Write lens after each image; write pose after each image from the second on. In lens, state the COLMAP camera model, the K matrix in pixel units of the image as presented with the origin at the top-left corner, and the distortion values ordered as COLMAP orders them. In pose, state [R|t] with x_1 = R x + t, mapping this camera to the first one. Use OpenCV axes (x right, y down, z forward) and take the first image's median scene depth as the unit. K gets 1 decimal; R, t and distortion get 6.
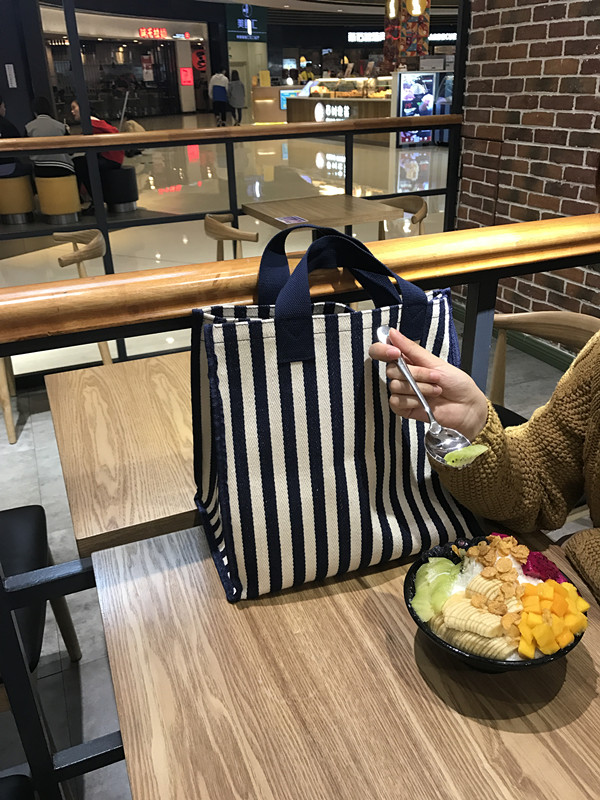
lens RADIAL K [[665.0, 0, 304.4], [0, 665.0, 395.6], [0, 0, 1]] dist [0.005836, -0.004889]
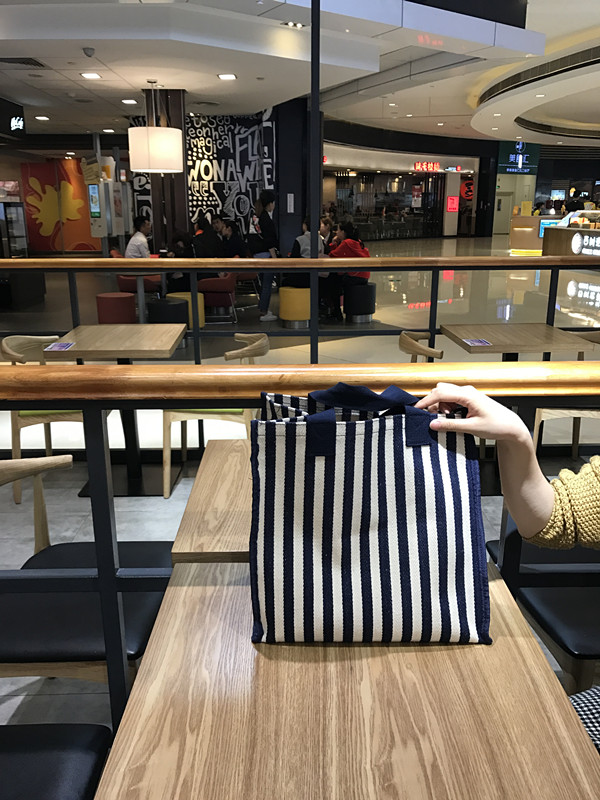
lens RADIAL K [[665.0, 0, 303.2], [0, 665.0, 401.0], [0, 0, 1]] dist [0.005836, -0.004889]
pose [[0.928926, 0.124019, -0.348878, 0.318328], [-0.177223, 0.976220, -0.124848, 0.033936], [0.325099, 0.177804, 0.928815, -0.211473]]
